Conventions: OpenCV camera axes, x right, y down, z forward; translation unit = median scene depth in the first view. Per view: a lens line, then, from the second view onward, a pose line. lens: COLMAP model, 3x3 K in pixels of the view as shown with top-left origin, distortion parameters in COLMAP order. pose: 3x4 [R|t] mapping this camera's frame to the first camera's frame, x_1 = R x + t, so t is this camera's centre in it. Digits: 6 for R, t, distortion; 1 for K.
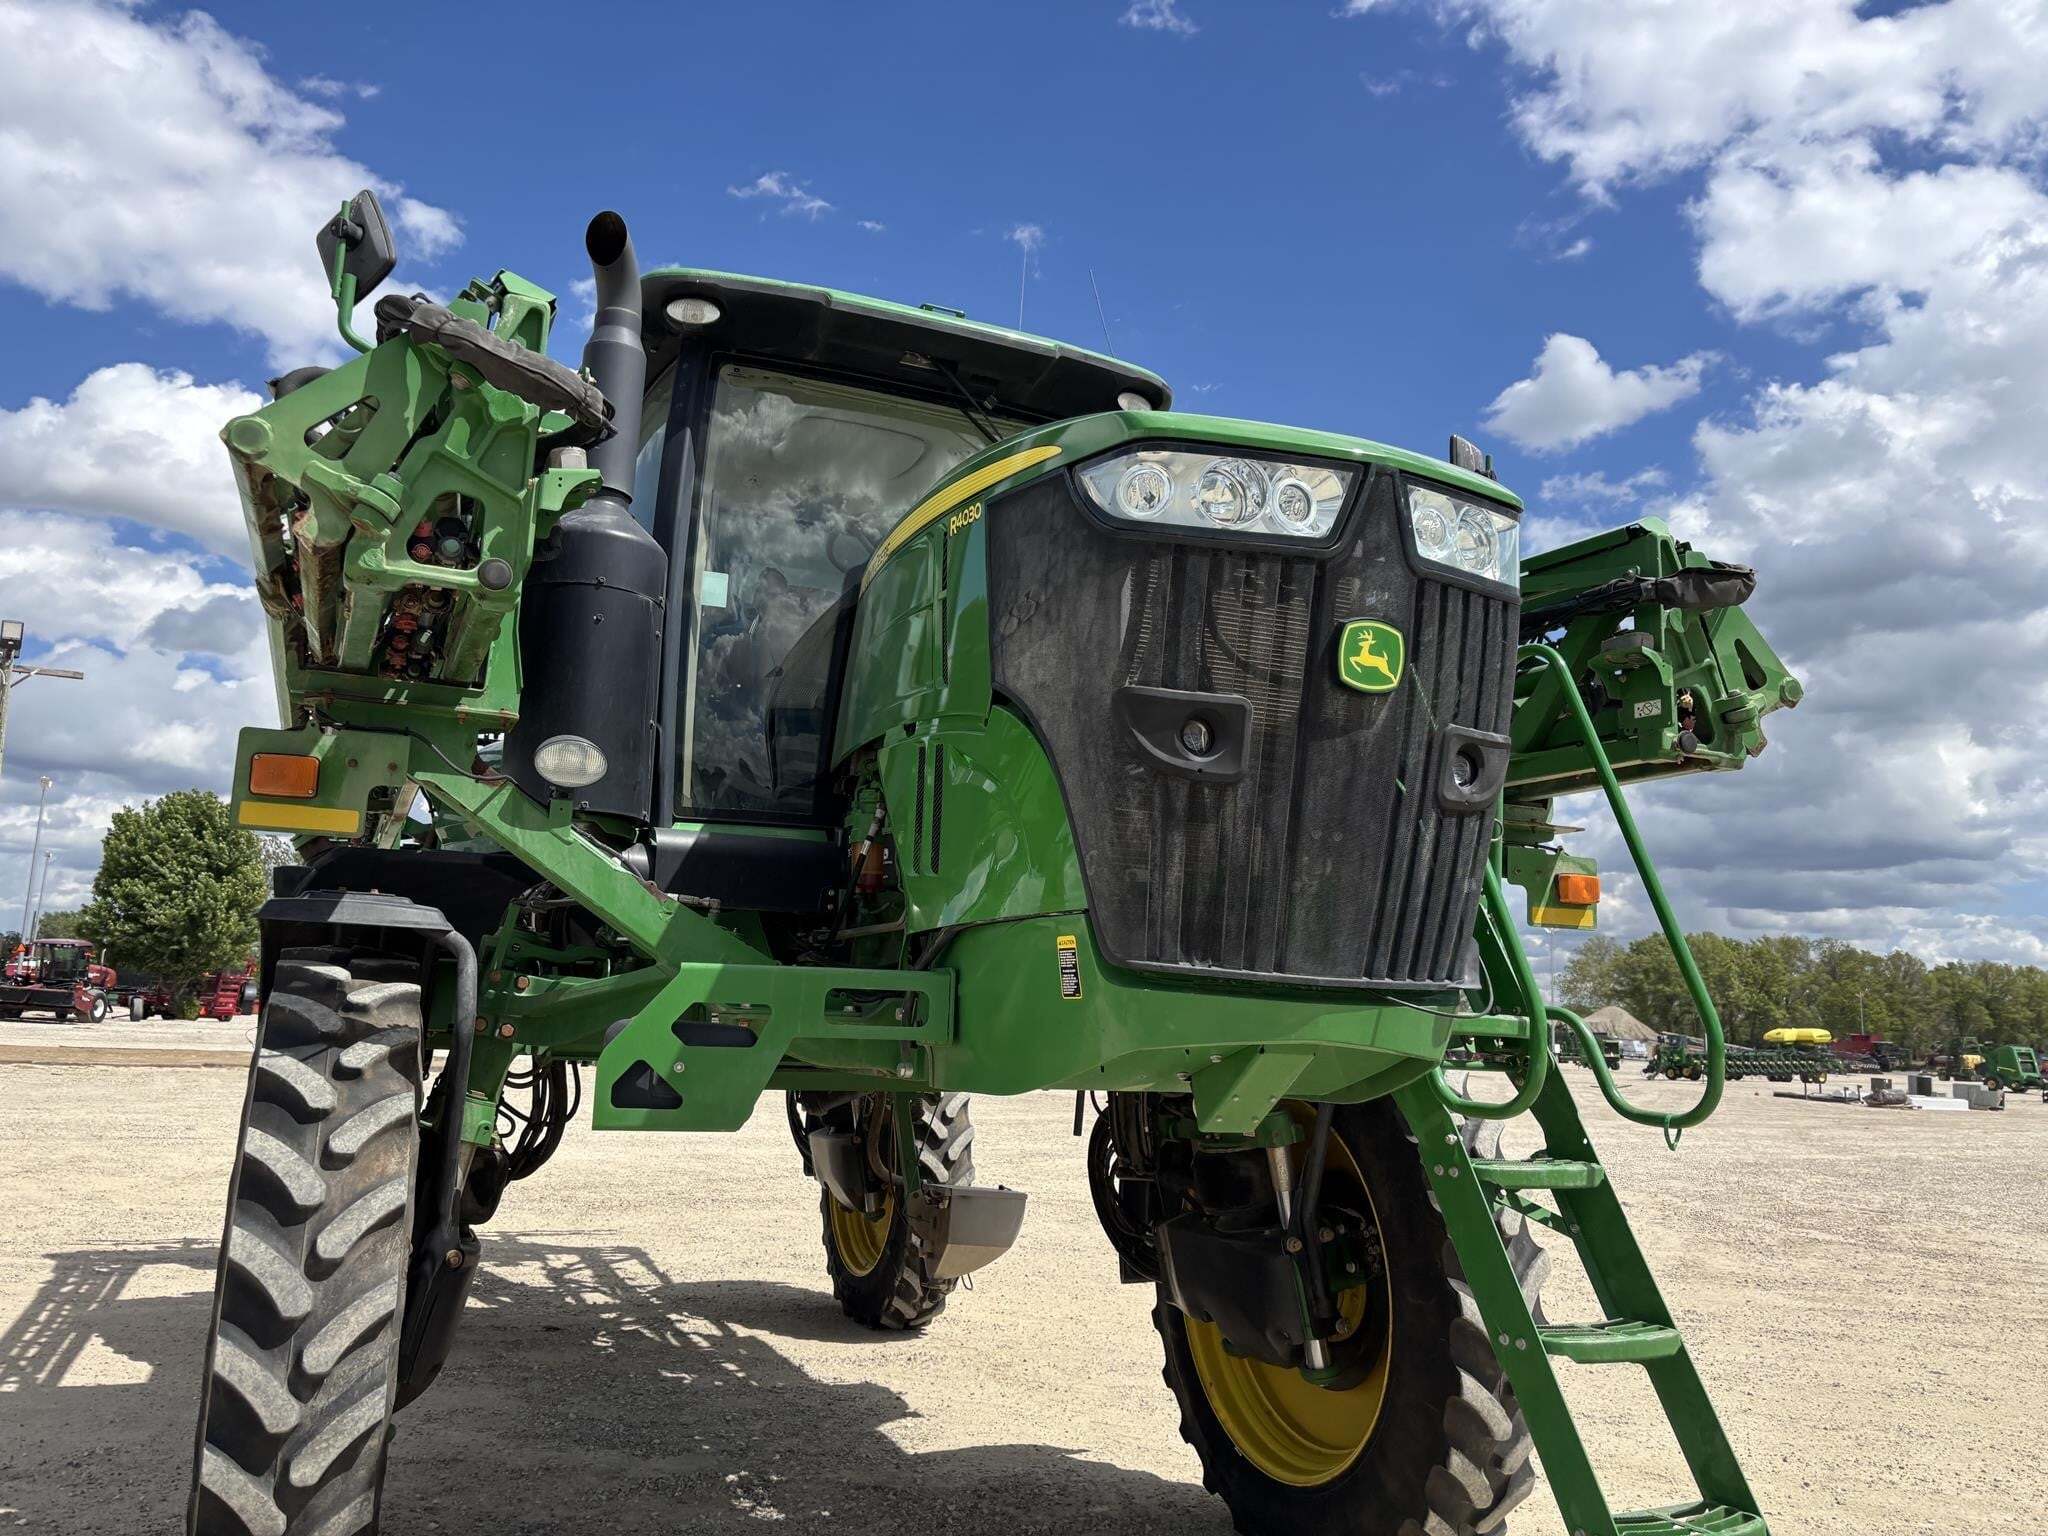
lens RADIAL K [[1545.1, 0, 1023.0], [0, 1545.1, 743.4], [0, 0, 1]] dist [0.042940, -0.047057]
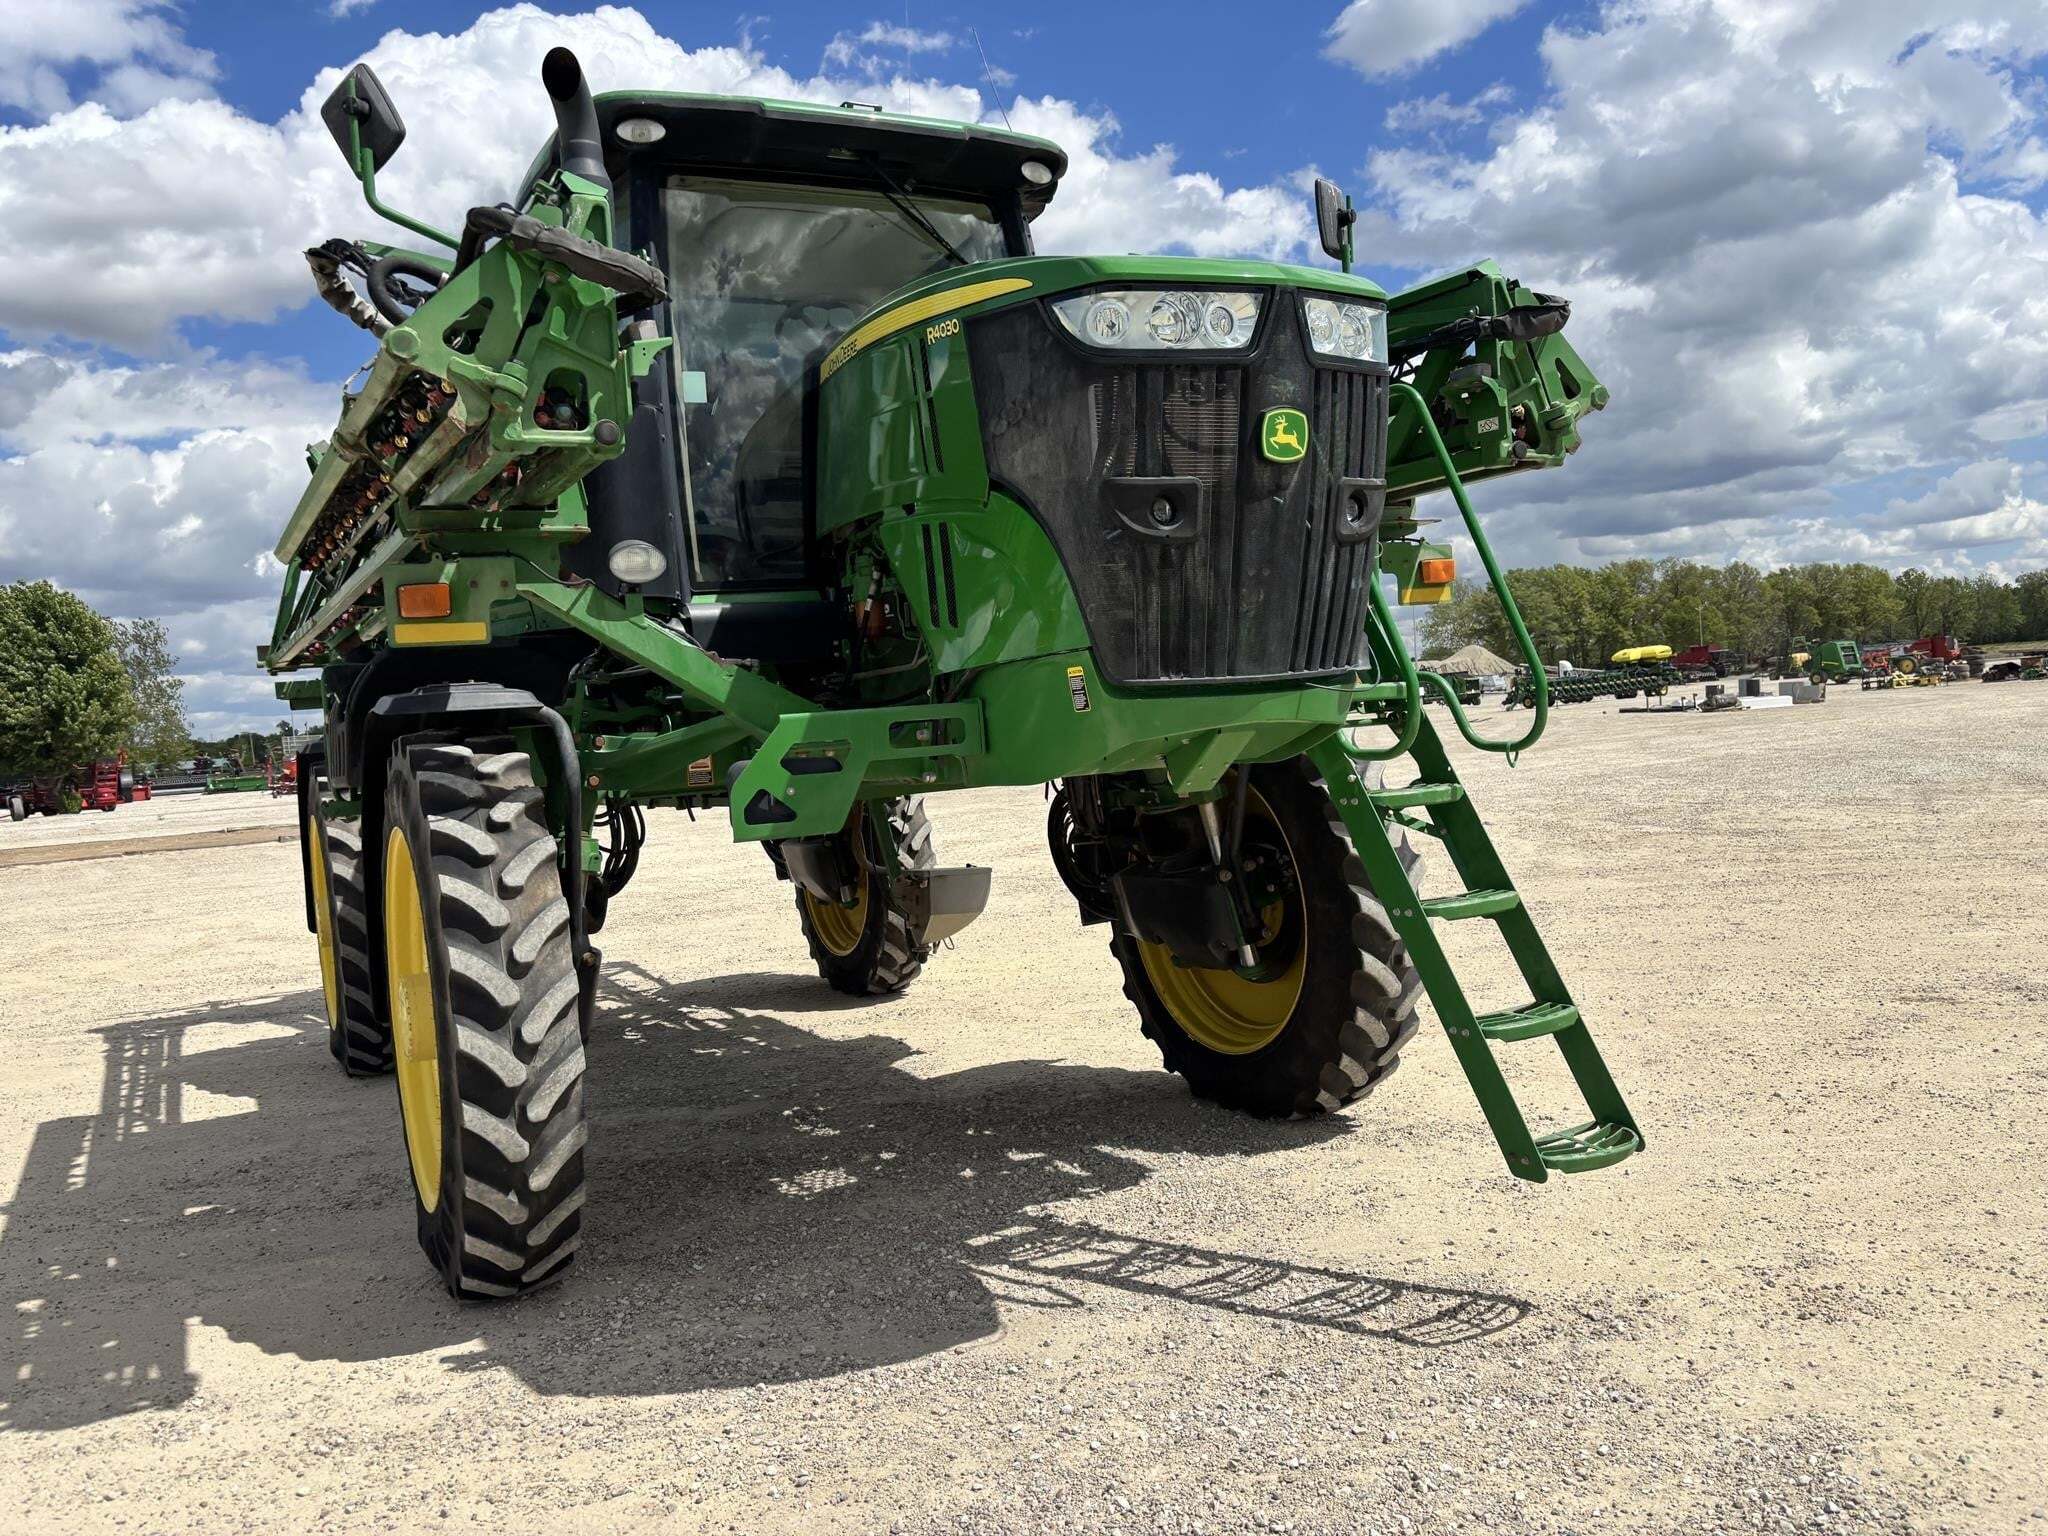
lens RADIAL K [[1594.4, 0, 1009.8], [0, 1594.4, 803.9], [0, 0, 1]] dist [0.035299, -0.044402]
pose [[0.991125, -0.114374, 0.067740, -0.076266], [0.095685, 0.967586, 0.233712, -0.050523], [-0.092275, -0.225156, 0.969943, -0.212914]]
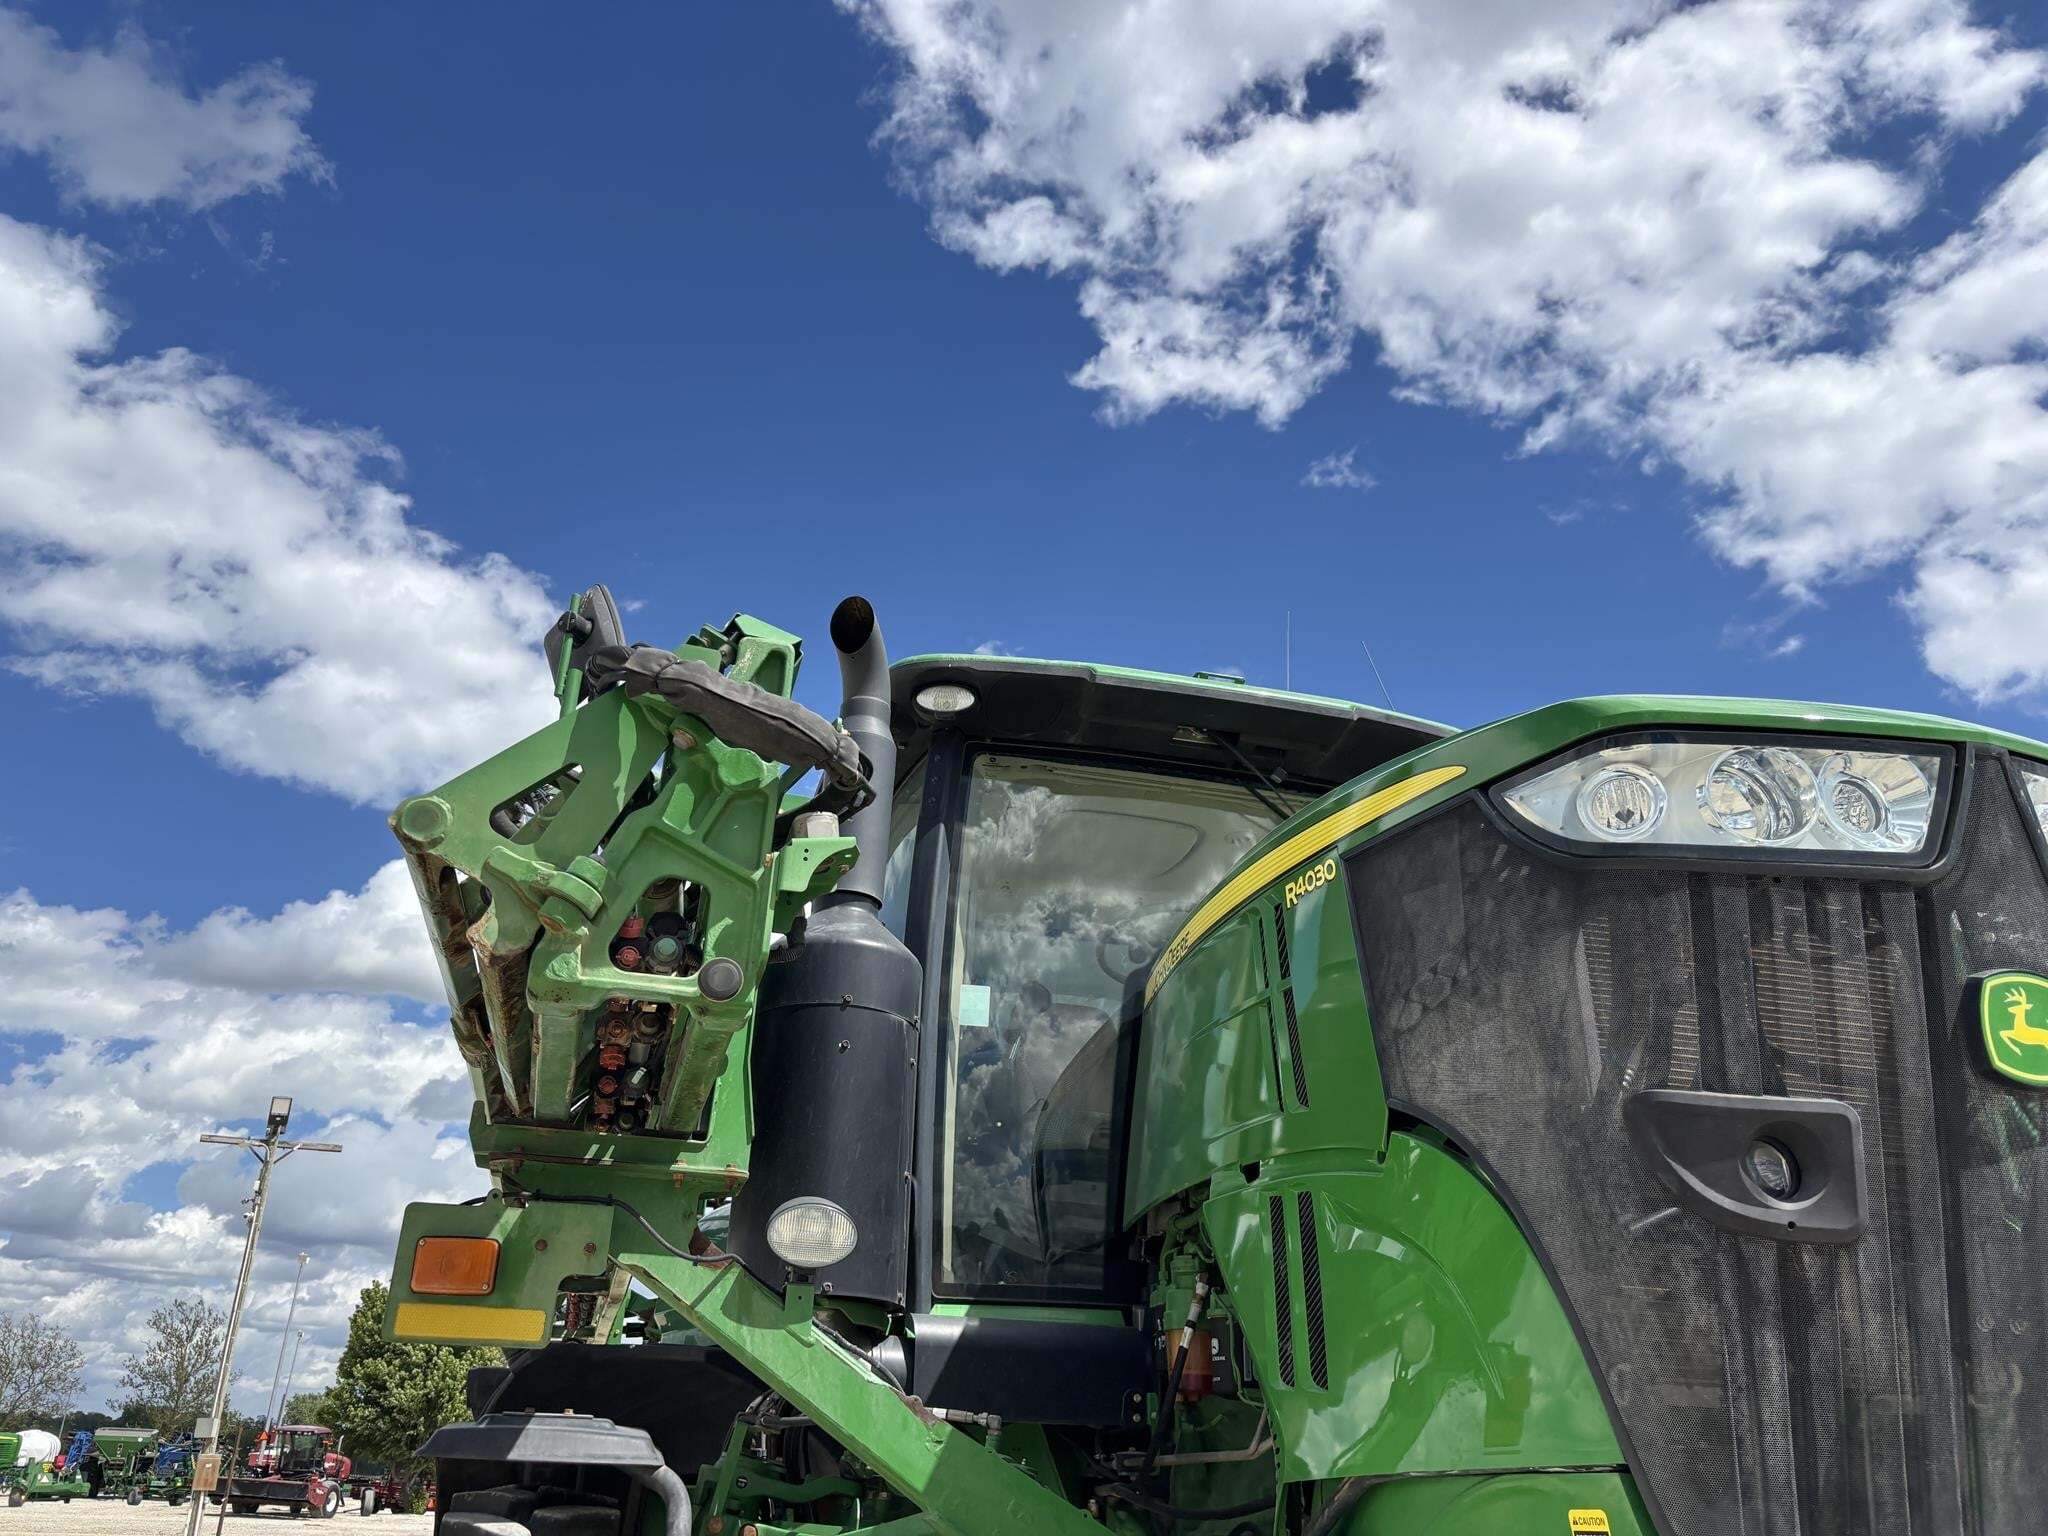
lens RADIAL K [[1515.9, 0, 1032.7], [0, 1515.9, 767.8], [0, 0, 1]] dist [0.053315, -0.070729]
pose [[0.989676, -0.071385, -0.124282, -0.051690], [0.036062, 0.963267, -0.266112, -0.003573], [0.138713, 0.258883, 0.955897, 0.164248]]
